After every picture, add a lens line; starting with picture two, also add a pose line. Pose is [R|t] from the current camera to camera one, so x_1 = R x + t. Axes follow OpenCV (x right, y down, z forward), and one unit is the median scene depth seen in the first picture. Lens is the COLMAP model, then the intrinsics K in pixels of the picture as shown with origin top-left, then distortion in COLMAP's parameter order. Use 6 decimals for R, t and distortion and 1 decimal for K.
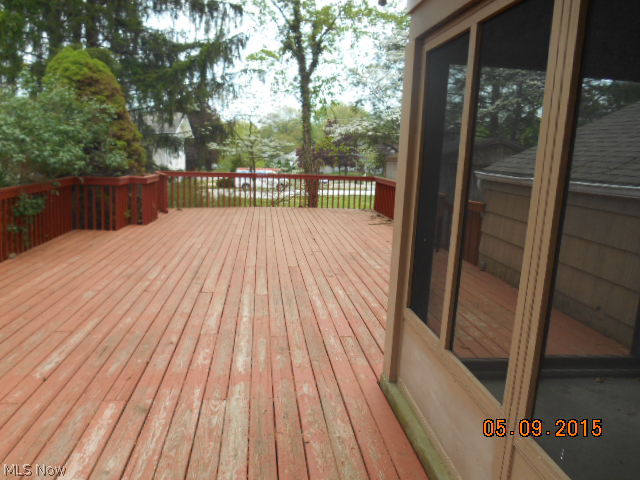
lens RADIAL K [[470.0, 0, 320.0], [0, 470.0, 240.0], [0, 0, 1]] dist [-0.003745, -0.000880]
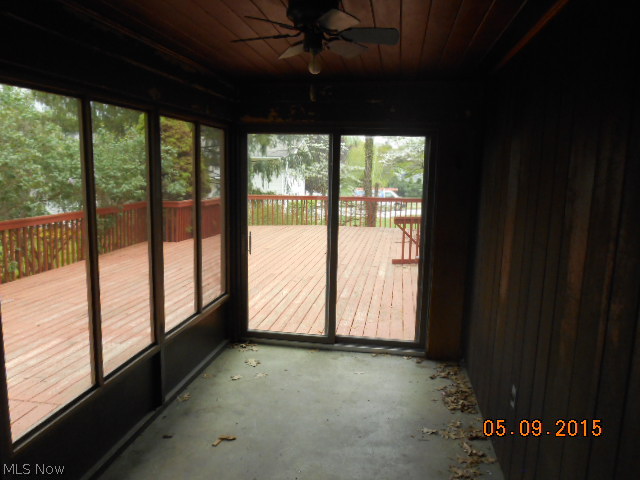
lens RADIAL K [[479.2, 0, 320.0], [0, 479.2, 240.0], [0, 0, 1]] dist [-0.001773, -0.000877]
pose [[0.957058, 0.013223, -0.289595, 0.403022], [-0.026195, 0.998817, -0.040961, 0.017411], [0.288710, 0.046788, 0.956273, -0.165726]]
